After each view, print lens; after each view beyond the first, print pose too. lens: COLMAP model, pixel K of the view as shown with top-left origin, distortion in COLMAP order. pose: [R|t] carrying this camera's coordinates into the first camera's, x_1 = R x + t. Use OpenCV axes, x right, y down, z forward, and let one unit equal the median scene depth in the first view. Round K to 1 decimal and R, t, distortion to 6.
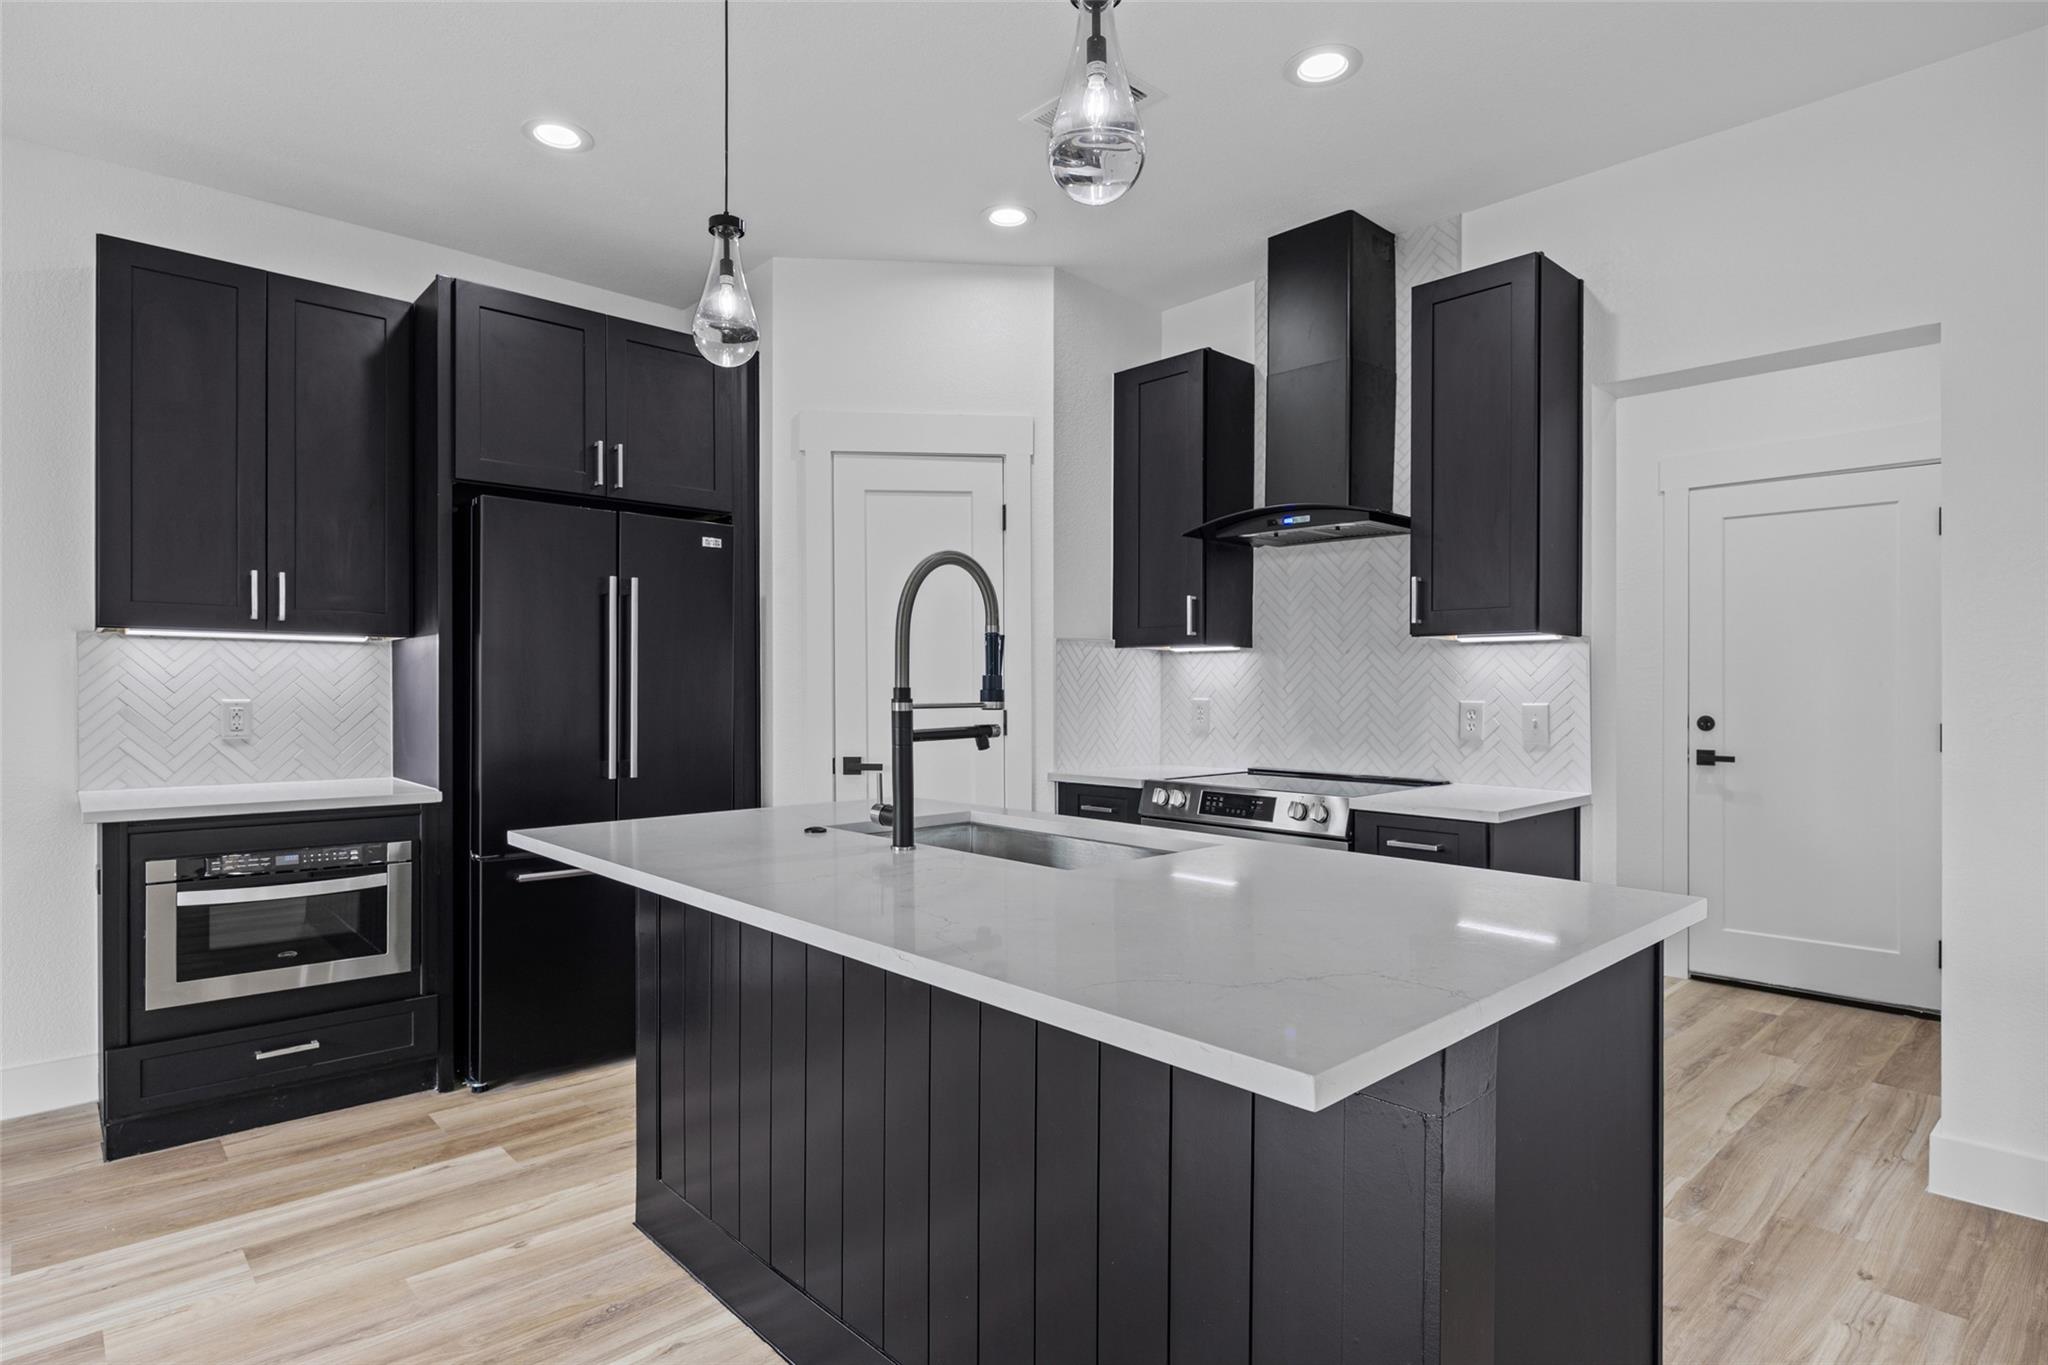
lens RADIAL K [[1072.5, 0, 1028.8], [0, 1072.5, 689.3], [0, 0, 1]] dist [-0.006908, -0.001414]
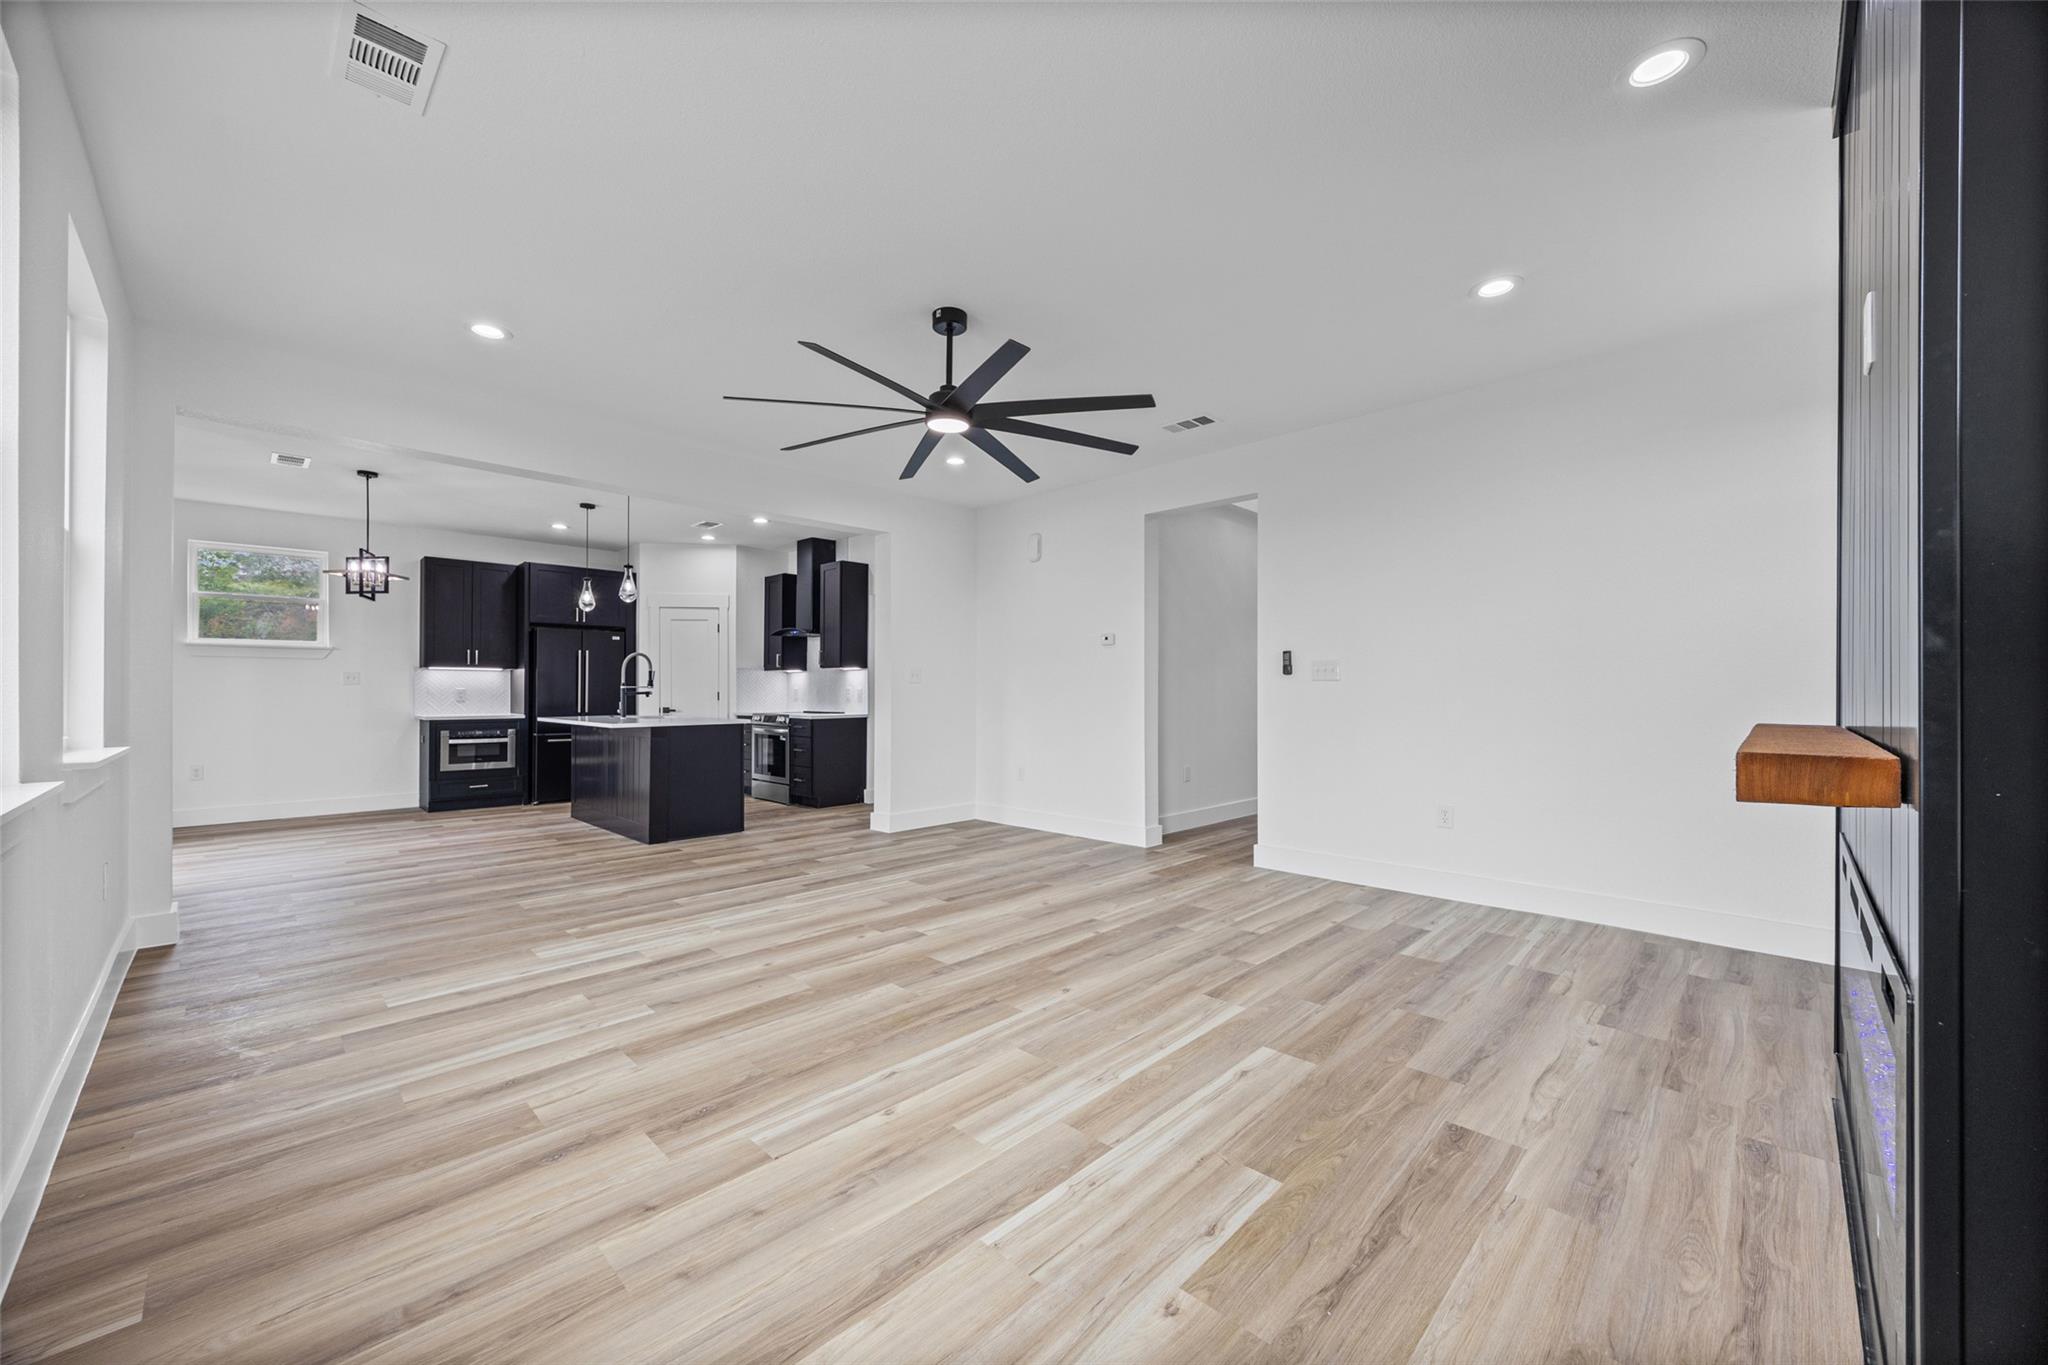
lens RADIAL K [[790.4, 0, 1032.7], [0, 790.4, 682.1], [0, 0, 1]] dist [-0.003751, 0.000700]
pose [[0.999034, -0.001463, 0.043920, 0.950511], [0.002035, 0.999914, -0.012981, 0.027889], [-0.043897, 0.013058, 0.998951, -1.572863]]
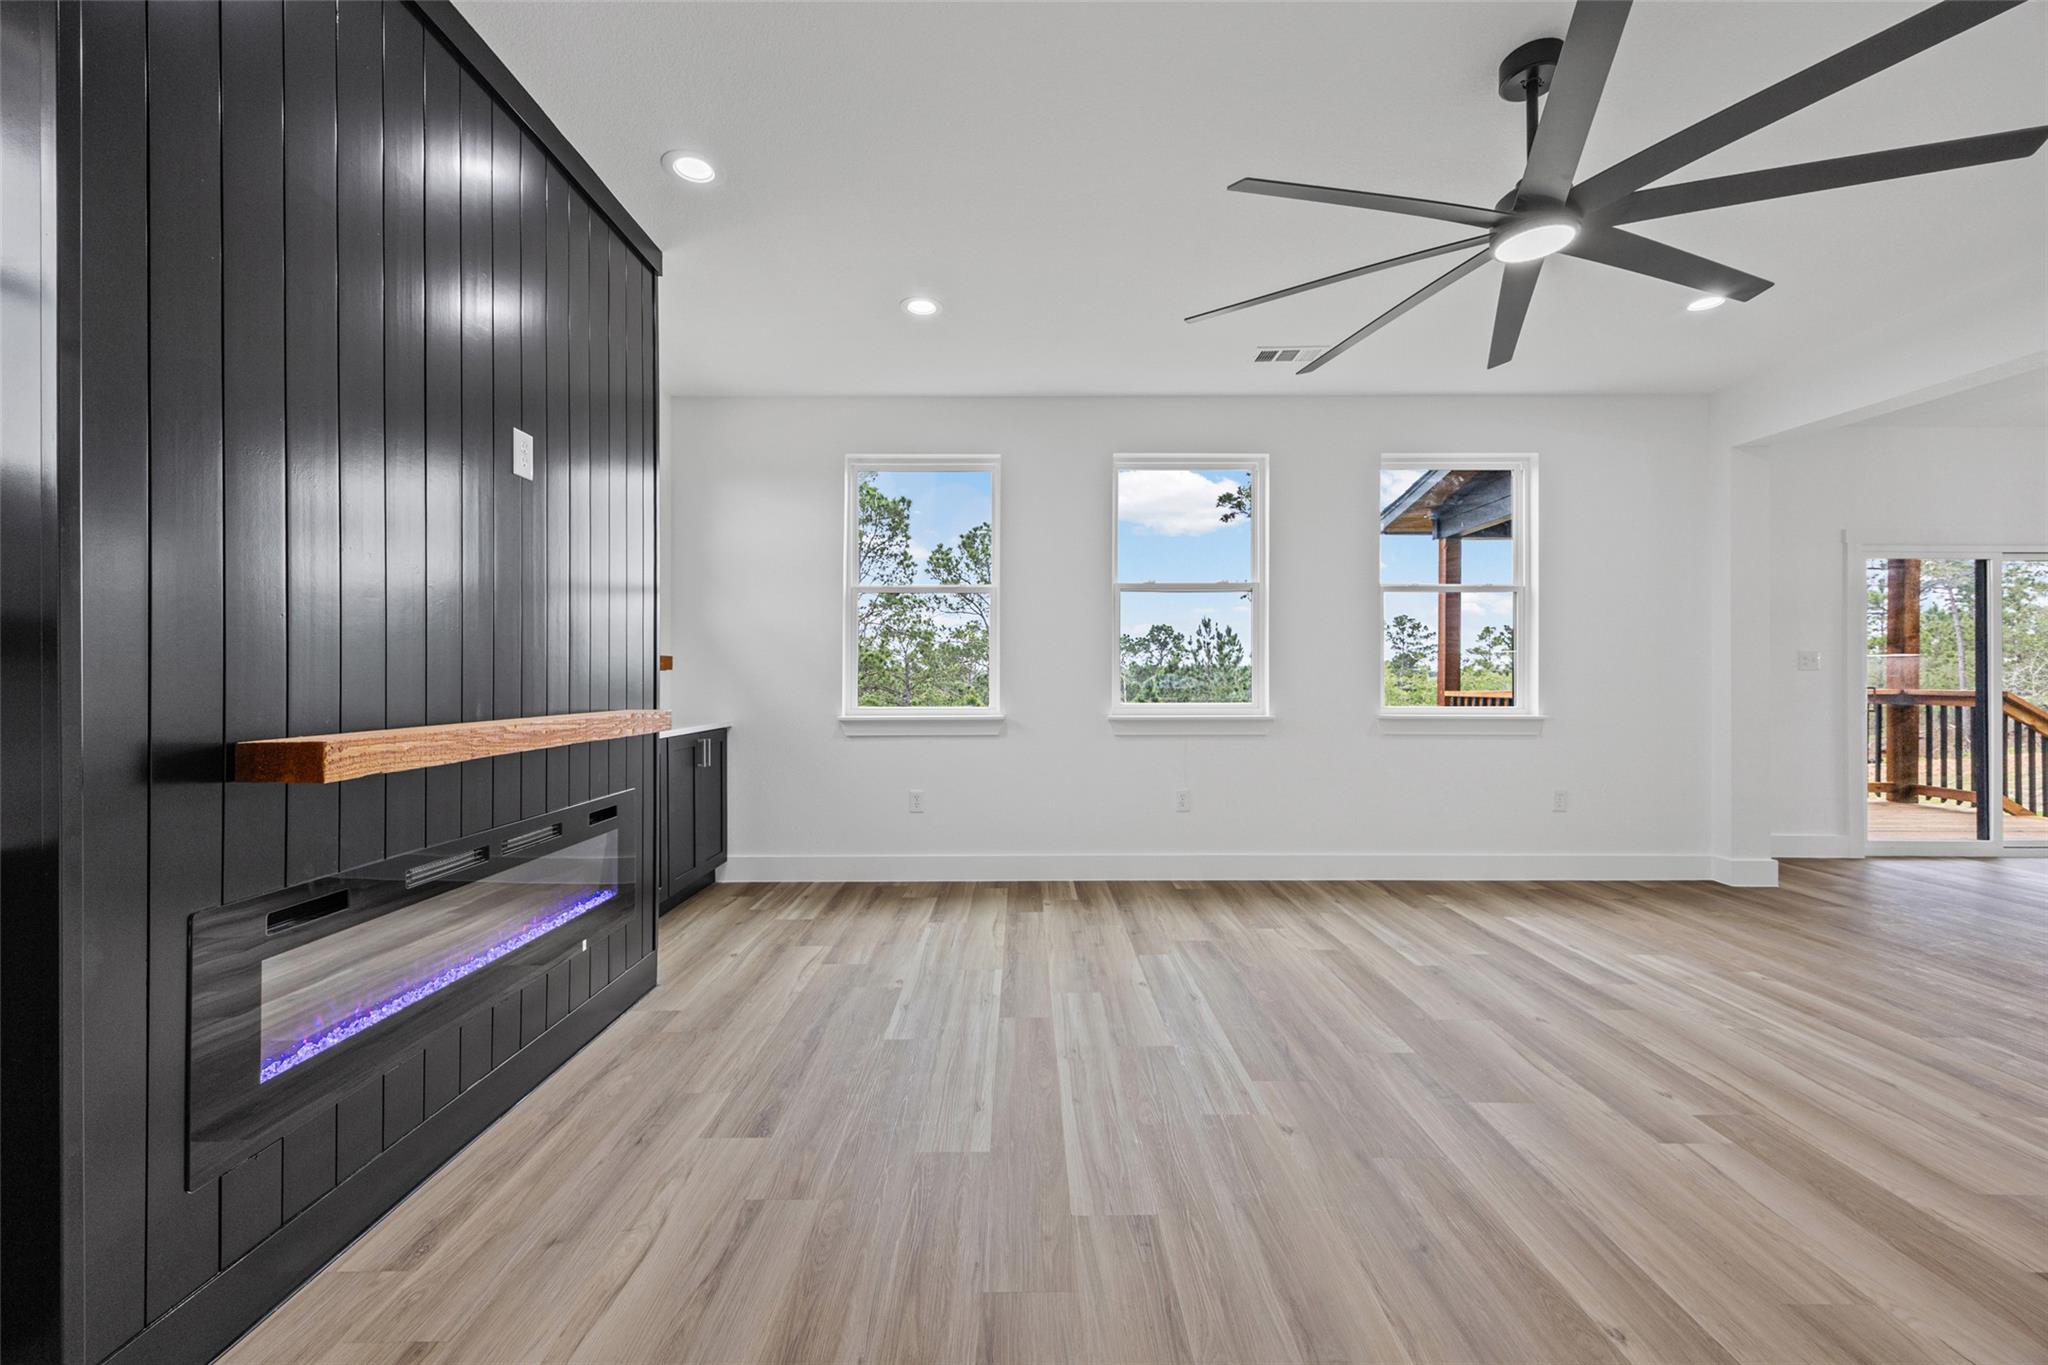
lens RADIAL K [[790.4, 0, 1015.2], [0, 790.4, 686.3], [0, 0, 1]] dist [-0.003751, 0.000700]
pose [[-0.696182, 0.008237, -0.717818, 1.651326], [-0.001415, 0.999916, 0.012846, 0.016039], [0.717864, 0.009959, -0.696112, -0.326059]]
